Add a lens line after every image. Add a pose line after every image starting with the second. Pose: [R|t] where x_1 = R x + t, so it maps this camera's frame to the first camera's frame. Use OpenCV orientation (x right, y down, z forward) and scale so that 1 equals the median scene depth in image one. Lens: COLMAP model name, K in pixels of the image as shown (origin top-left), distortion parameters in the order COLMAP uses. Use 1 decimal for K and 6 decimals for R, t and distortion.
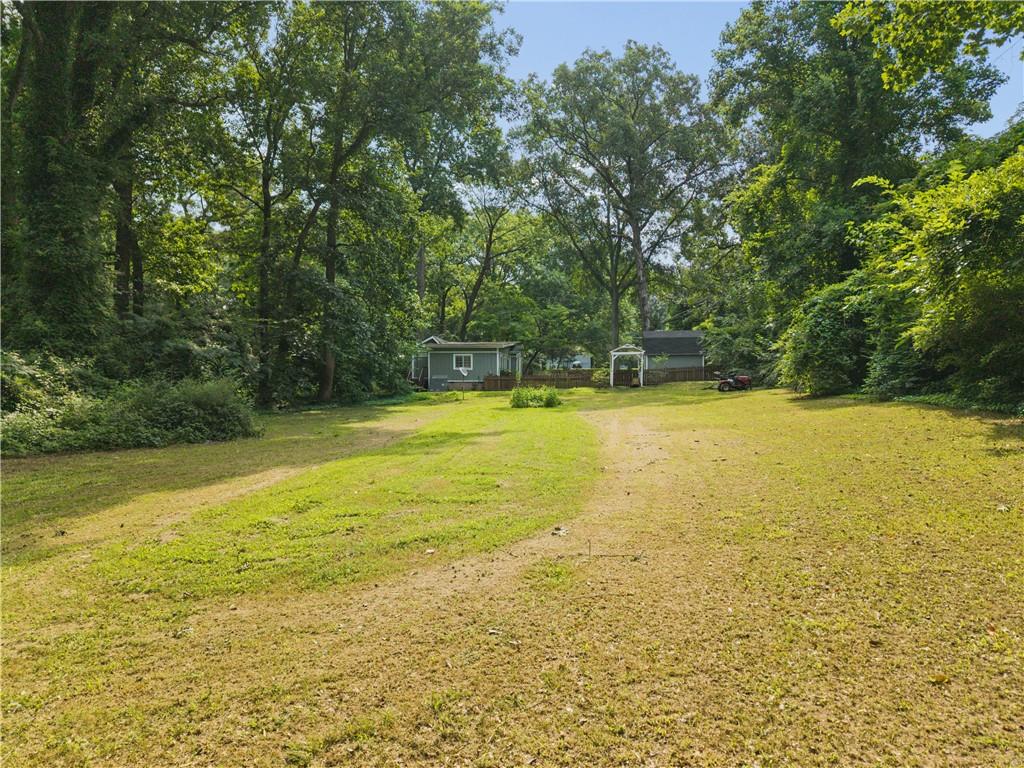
lens RADIAL K [[680.0, 0, 519.6], [0, 680.0, 386.1], [0, 0, 1]] dist [0.010862, -0.007391]
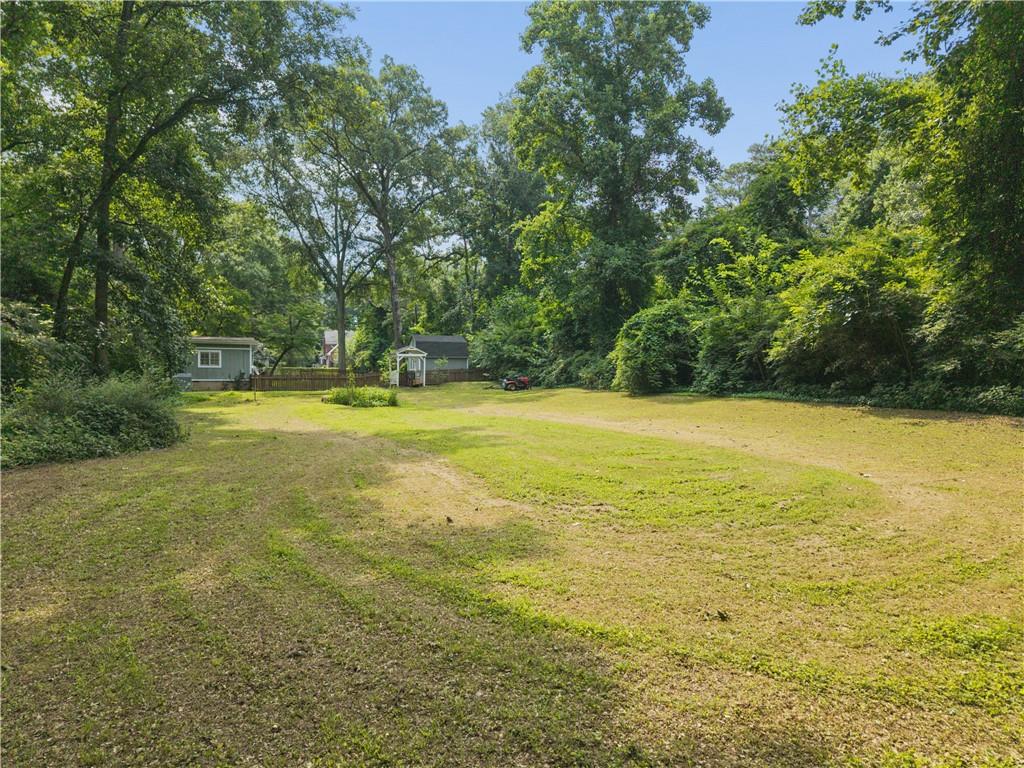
lens RADIAL K [[680.0, 0, 515.9], [0, 680.0, 382.1], [0, 0, 1]] dist [0.010862, -0.007391]
pose [[0.866110, 0.004514, 0.499833, -0.224463], [-0.002301, 0.999985, -0.005044, -0.000991], [-0.499848, 0.003218, 0.866107, -0.005186]]
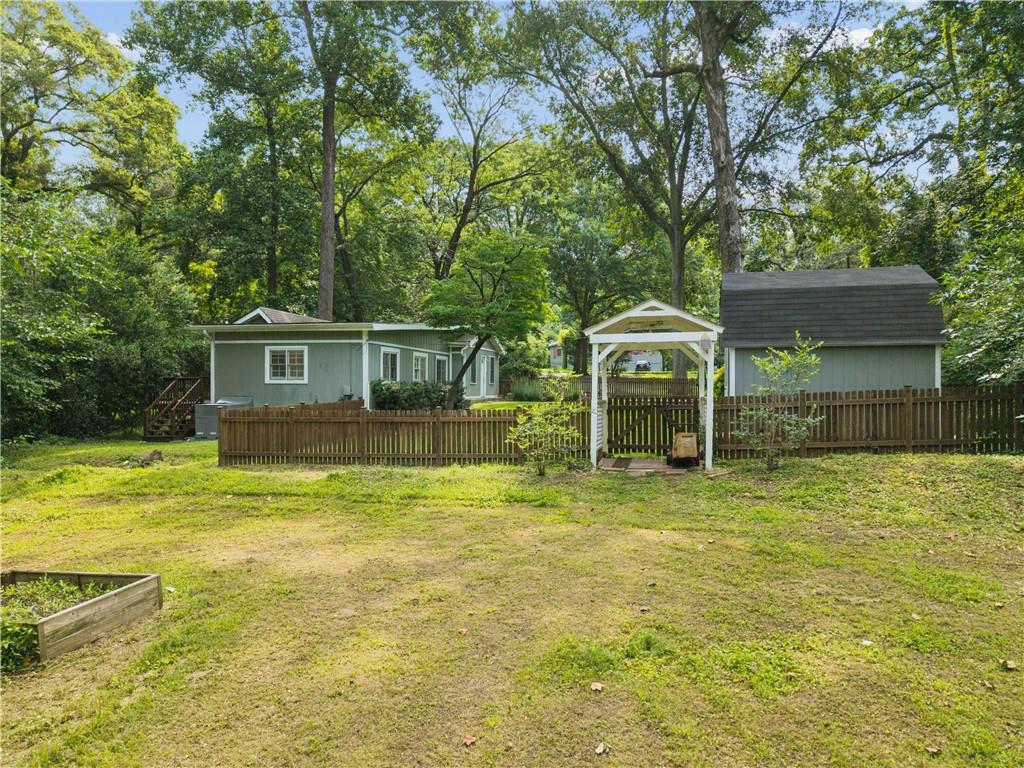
lens RADIAL K [[680.0, 0, 513.3], [0, 680.0, 383.7], [0, 0, 1]] dist [0.010862, -0.007391]
pose [[0.990383, 0.006709, -0.138192, 0.140058], [-0.006410, 0.999976, 0.002606, -0.031354], [0.138206, -0.001695, 0.990402, 0.726174]]
